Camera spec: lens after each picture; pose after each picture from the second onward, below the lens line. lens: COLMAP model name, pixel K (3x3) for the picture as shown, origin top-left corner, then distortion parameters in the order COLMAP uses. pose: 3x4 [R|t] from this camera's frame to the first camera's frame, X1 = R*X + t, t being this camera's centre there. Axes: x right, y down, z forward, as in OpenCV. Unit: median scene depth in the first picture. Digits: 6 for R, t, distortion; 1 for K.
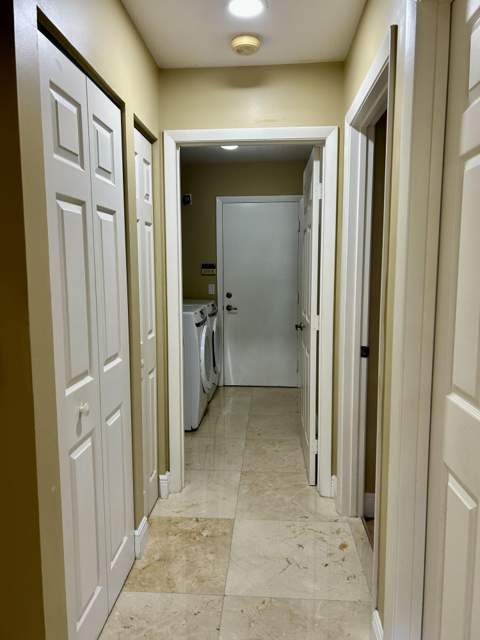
lens RADIAL K [[483.5, 0, 241.9], [0, 483.5, 322.3], [0, 0, 1]] dist [0.040654, -0.028961]
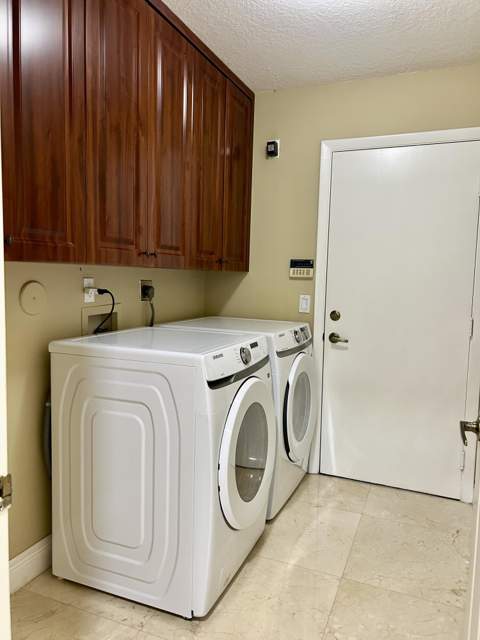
lens RADIAL K [[483.5, 0, 234.1], [0, 483.5, 319.3], [0, 0, 1]] dist [0.040654, -0.028961]
pose [[0.941852, 0.055000, -0.331497, 0.050349], [-0.064257, 0.997788, -0.017021, -0.034982], [0.329827, 0.037332, 0.943303, 0.436298]]
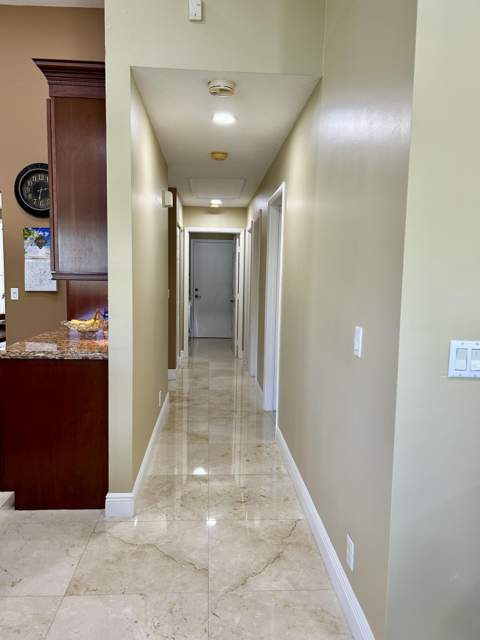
lens RADIAL K [[483.5, 0, 241.2], [0, 483.5, 319.1], [0, 0, 1]] dist [0.040654, -0.028961]
pose [[0.992002, 0.009107, 0.125890, -0.093330], [-0.006281, 0.999720, -0.022827, 0.105242], [-0.126063, 0.021853, 0.991782, -0.945583]]
